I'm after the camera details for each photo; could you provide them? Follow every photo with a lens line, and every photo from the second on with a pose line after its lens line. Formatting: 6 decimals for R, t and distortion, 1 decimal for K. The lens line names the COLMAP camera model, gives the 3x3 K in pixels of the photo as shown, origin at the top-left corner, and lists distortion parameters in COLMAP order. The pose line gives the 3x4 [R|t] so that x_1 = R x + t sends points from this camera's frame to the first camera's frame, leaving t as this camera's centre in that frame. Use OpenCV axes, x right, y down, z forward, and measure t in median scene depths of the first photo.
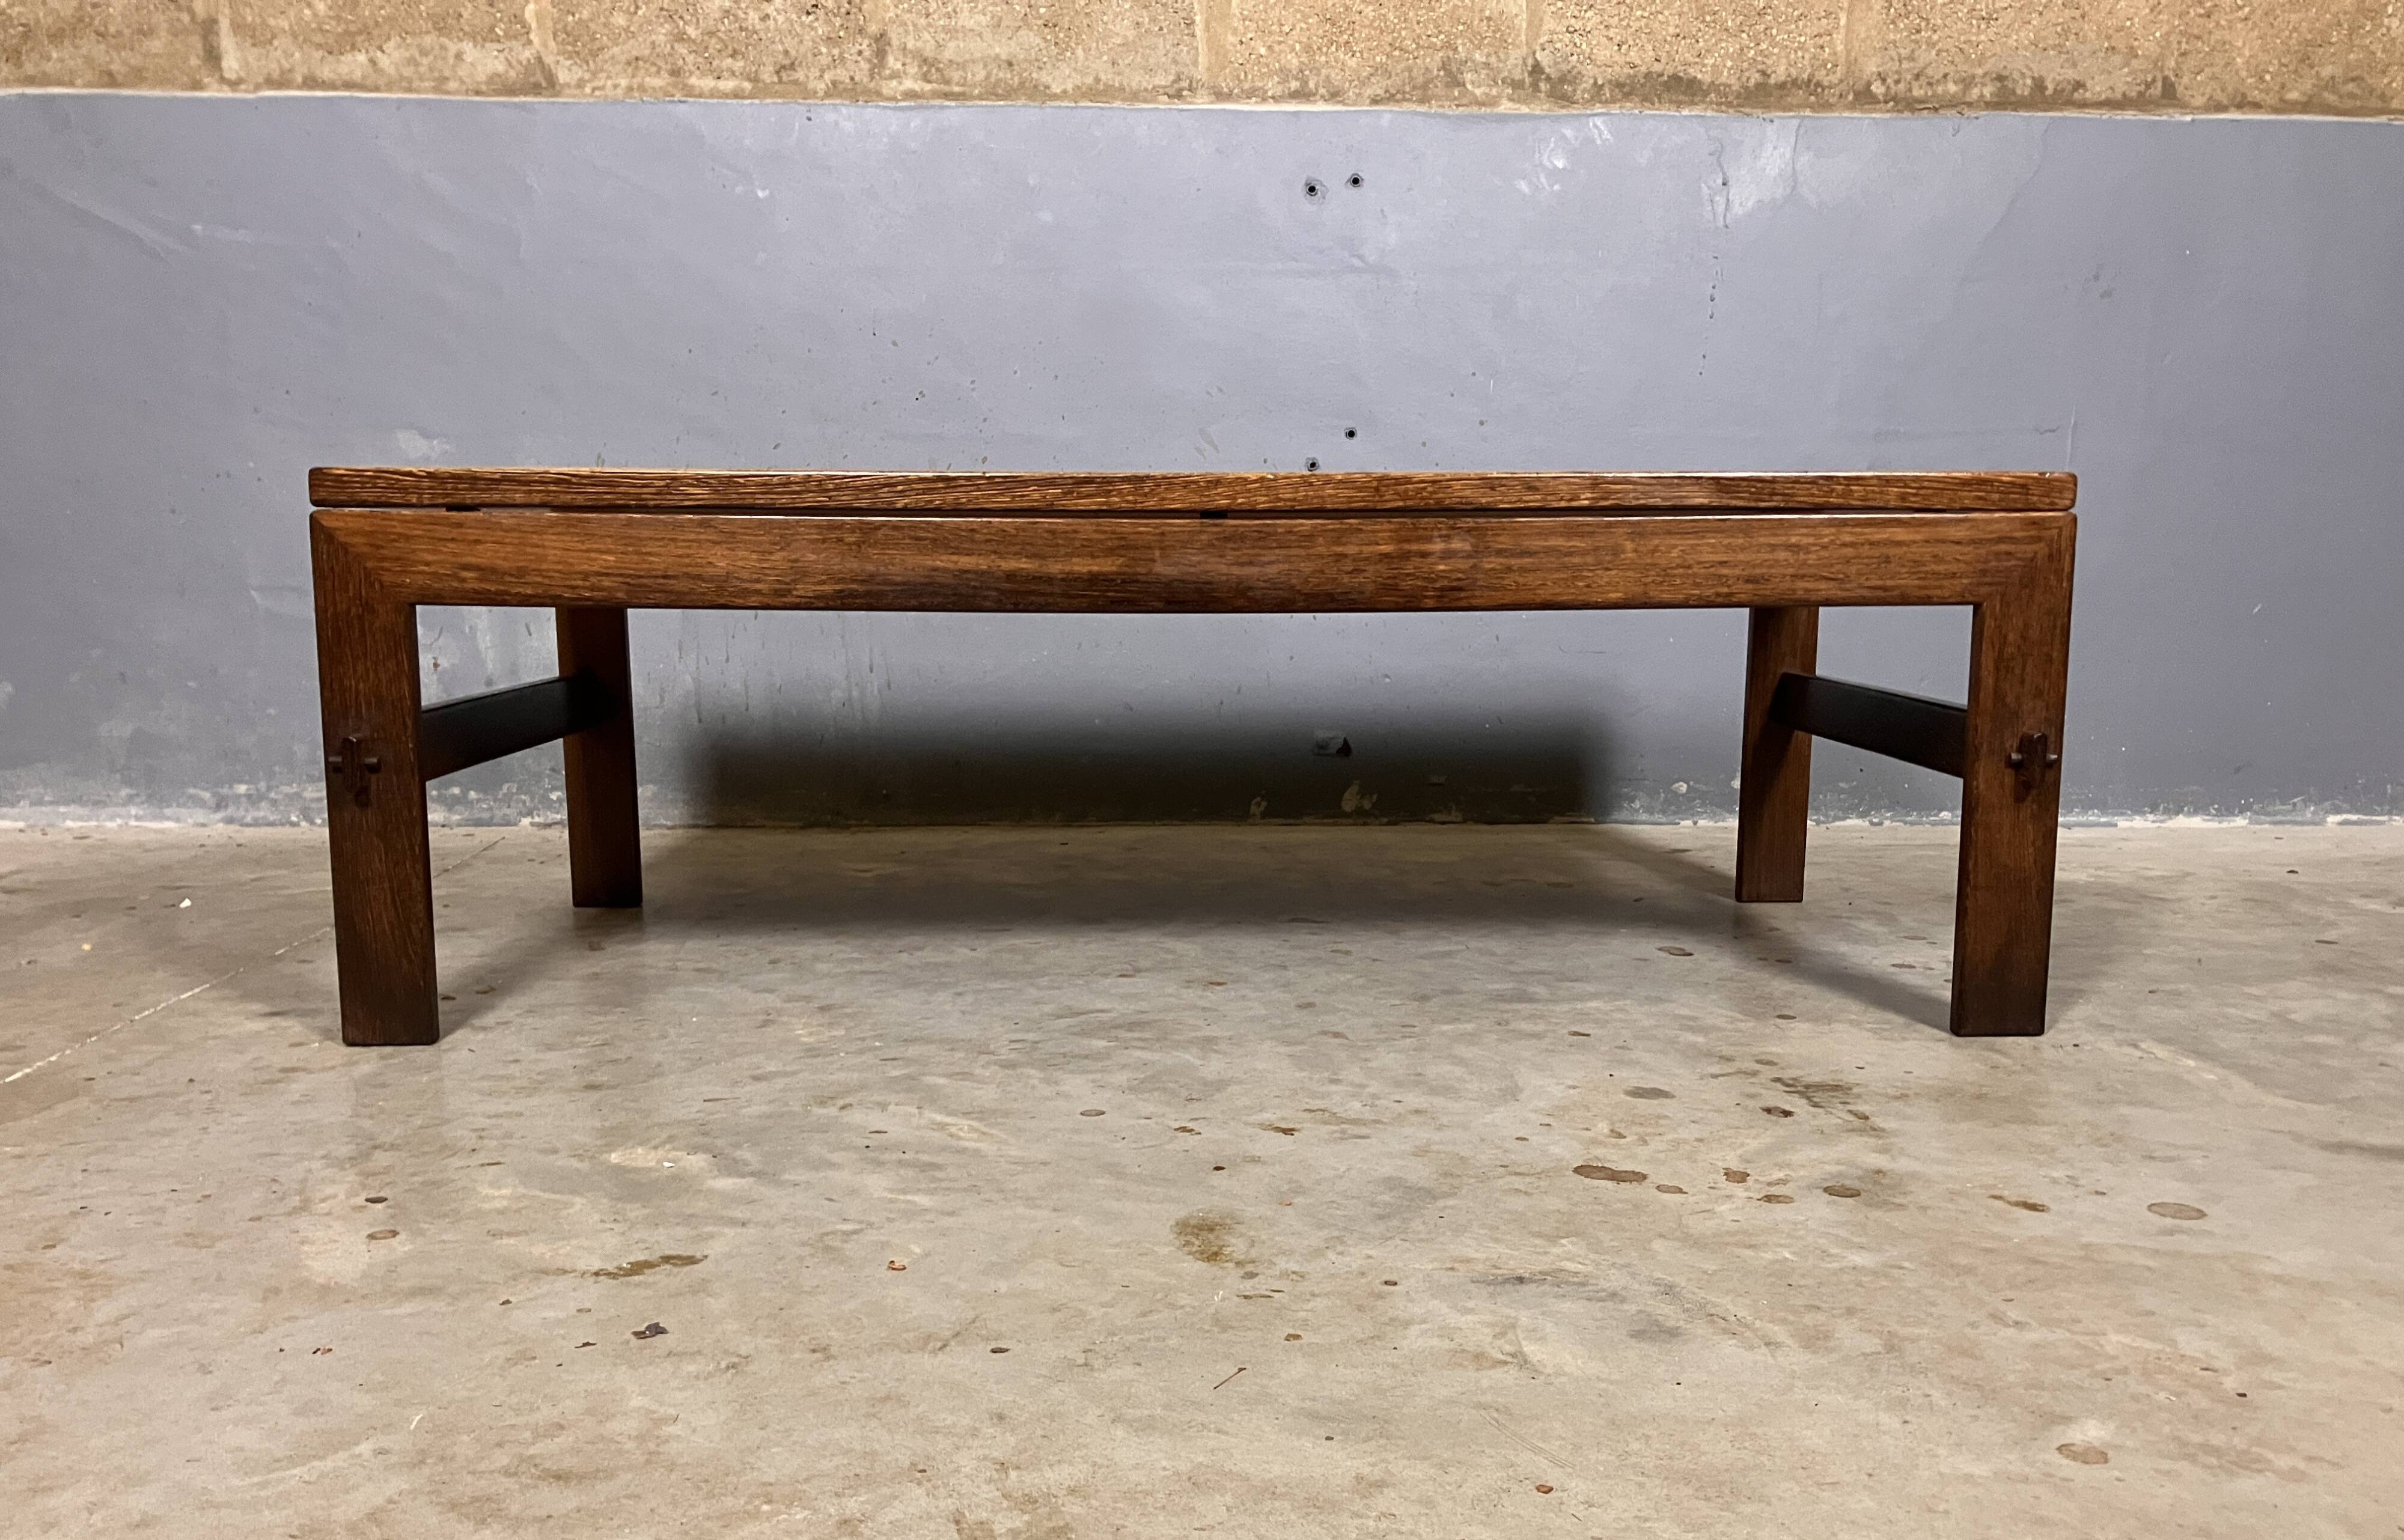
lens RADIAL K [[2013.6, 0, 1205.4], [0, 2013.6, 858.9], [0, 0, 1]] dist [0.027671, -0.029117]
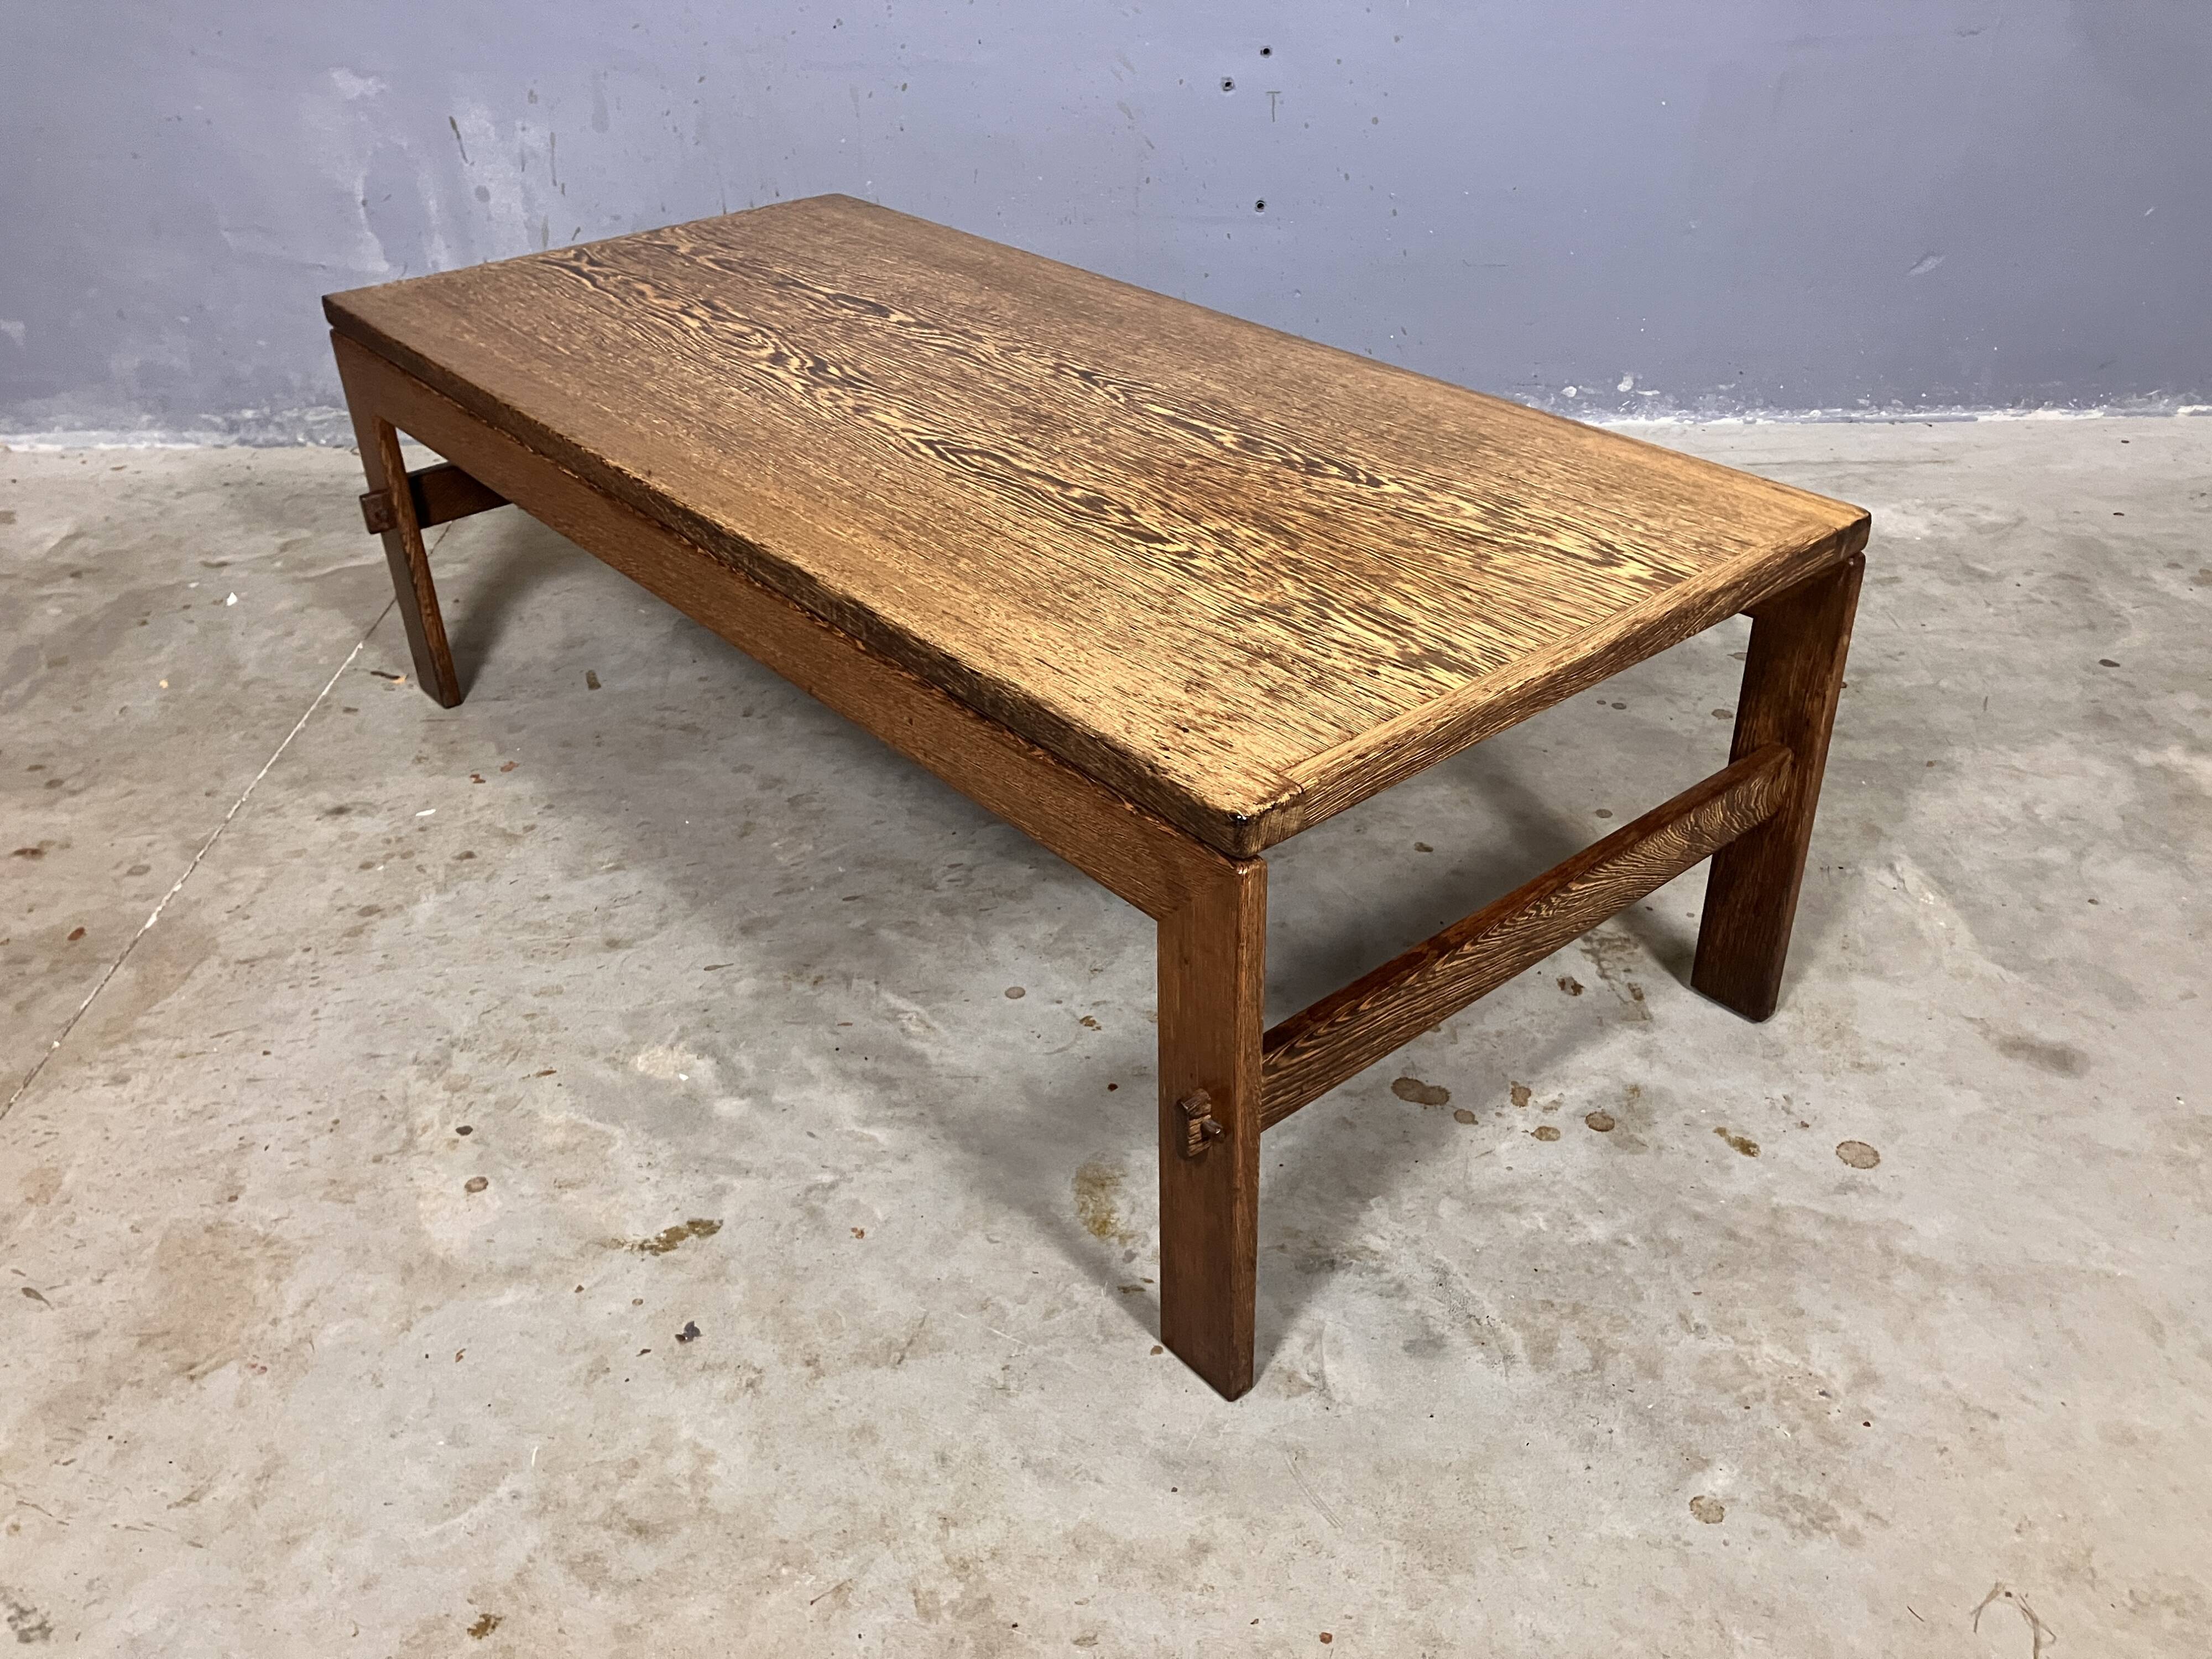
lens RADIAL K [[1862.3, 0, 1098.3], [0, 1862.3, 827.7], [0, 0, 1]] dist [0.009859, 0.001086]
pose [[0.999482, -0.002850, -0.032052, 0.028315], [0.015147, 0.920496, 0.390458, -0.360517], [0.028390, -0.390741, 0.920063, -0.013913]]
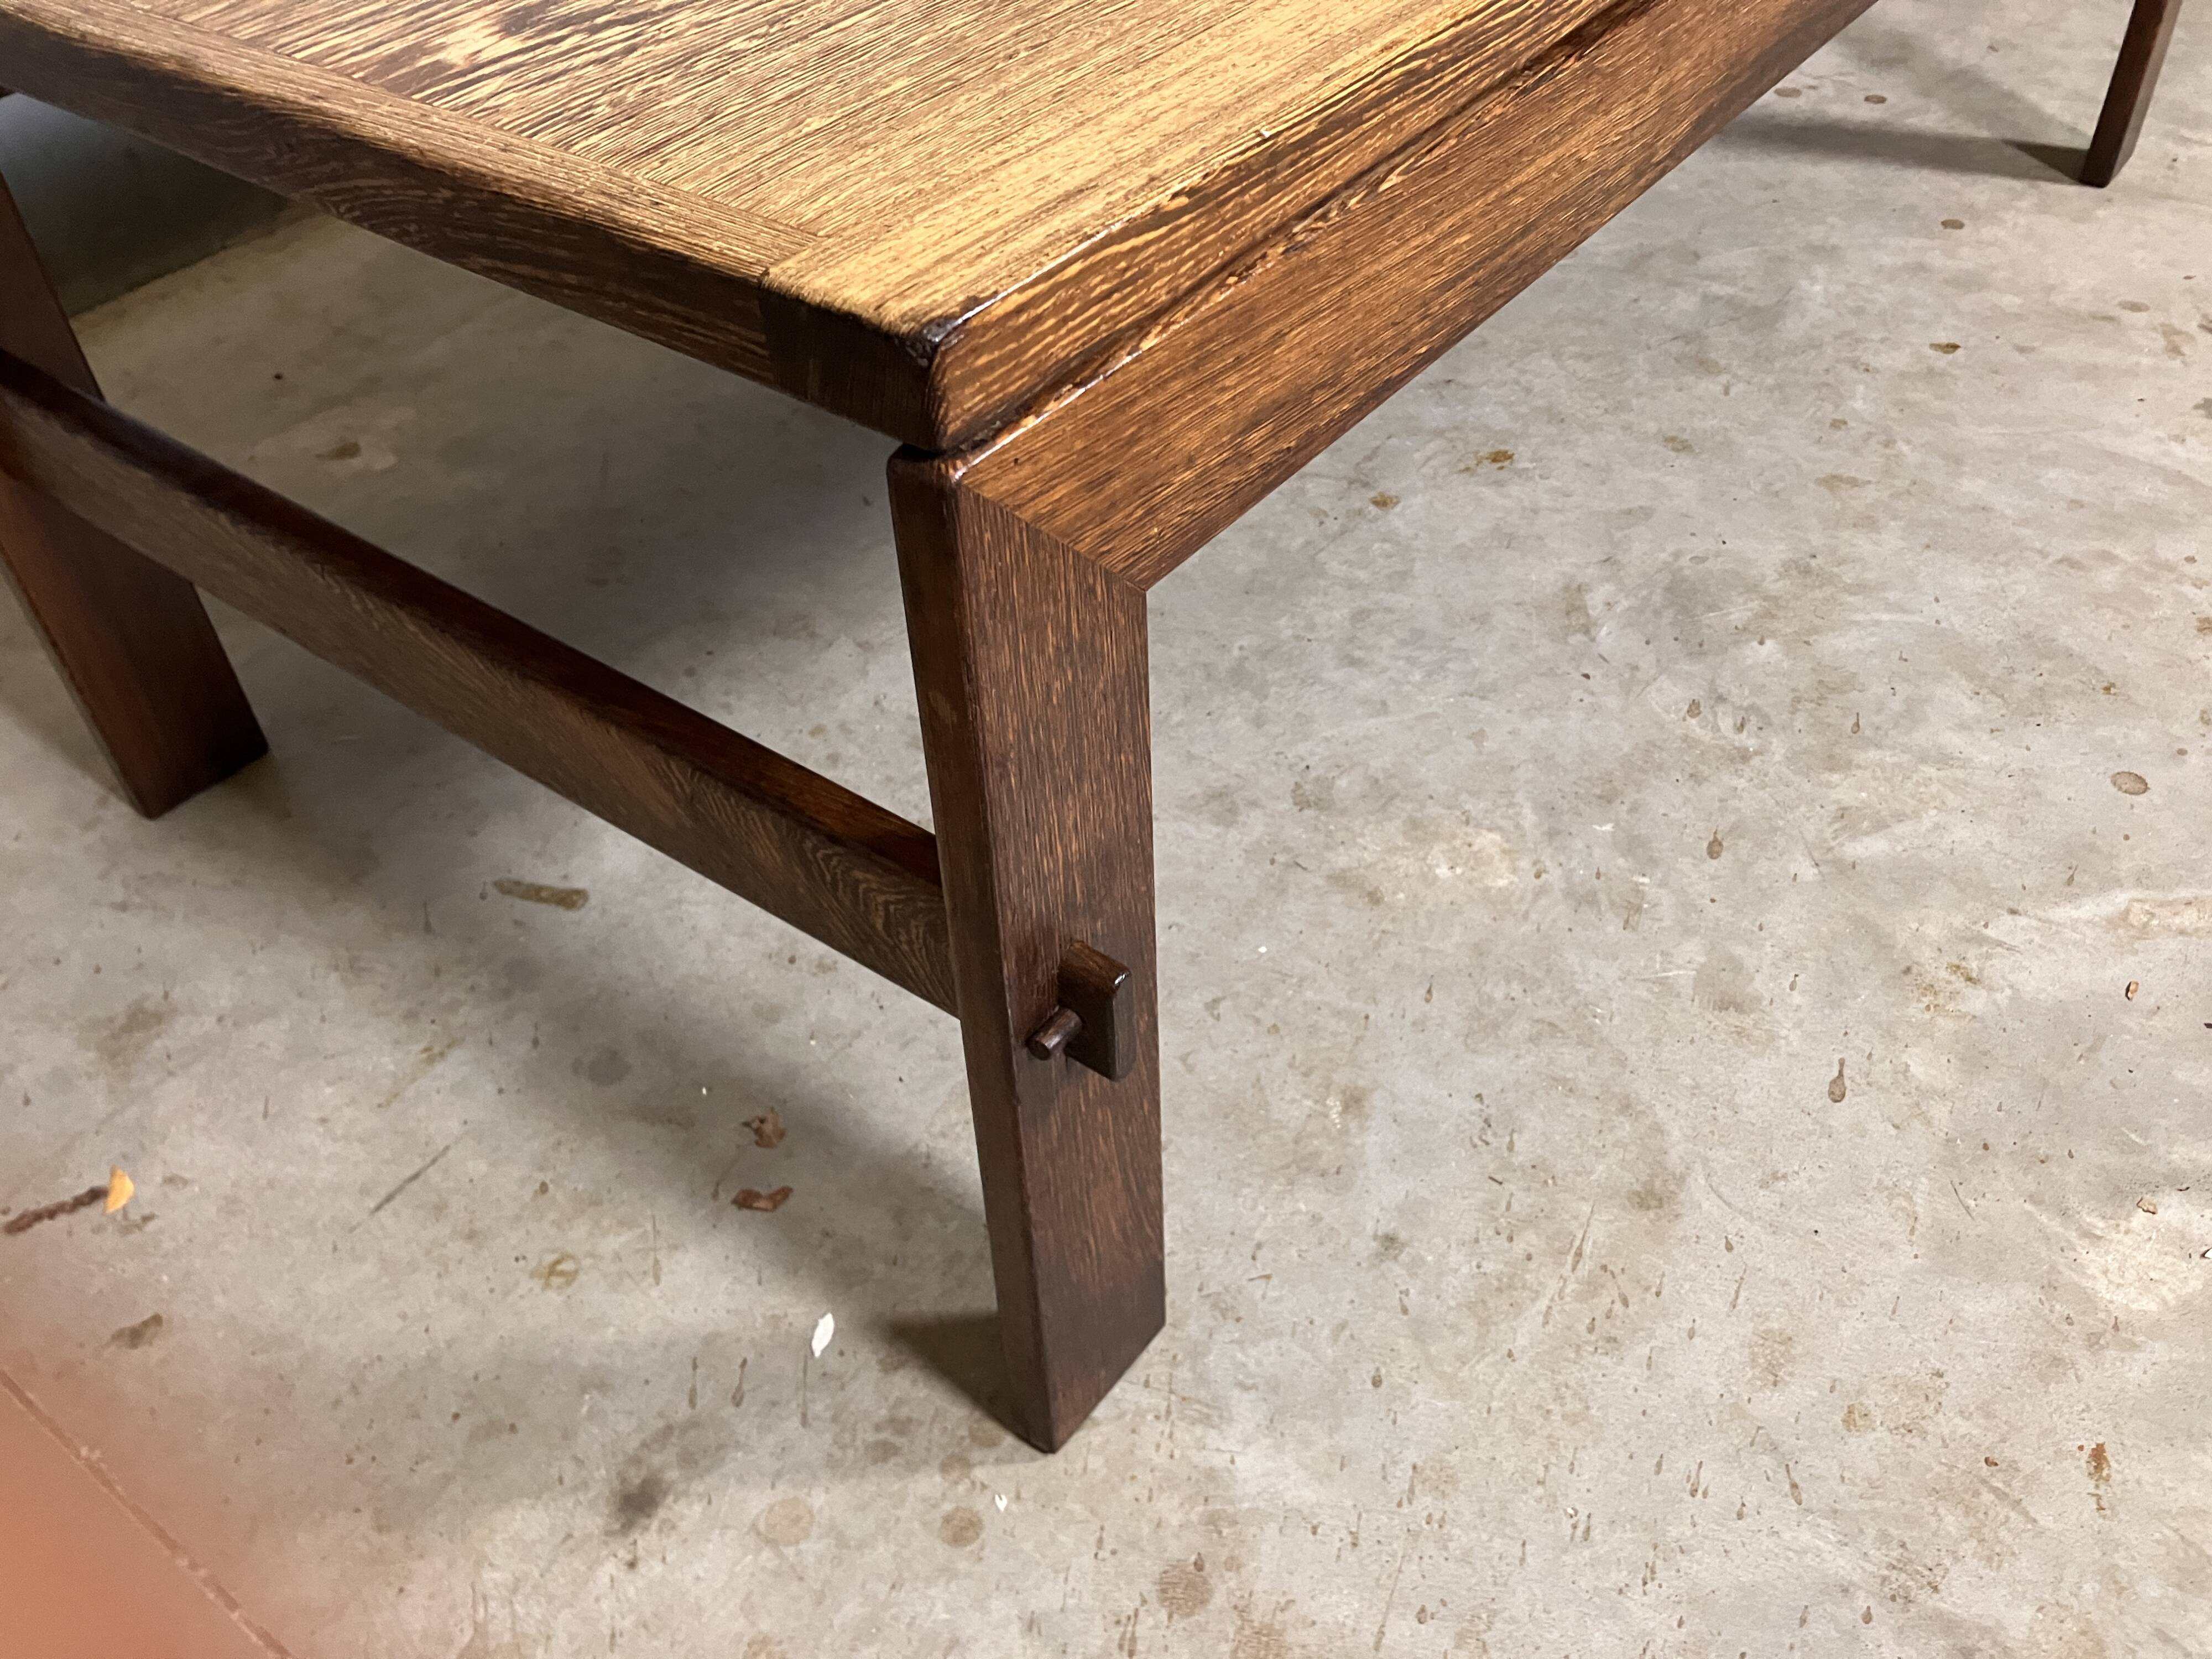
lens RADIAL K [[1862.3, 0, 1151.5], [0, 1862.3, 855.4], [0, 0, 1]] dist [0.009859, 0.001086]
pose [[0.607465, -0.558713, 0.564647, -0.571667], [0.154097, 0.780215, 0.606233, -0.270061], [-0.779256, -0.281255, 0.560050, 0.772377]]
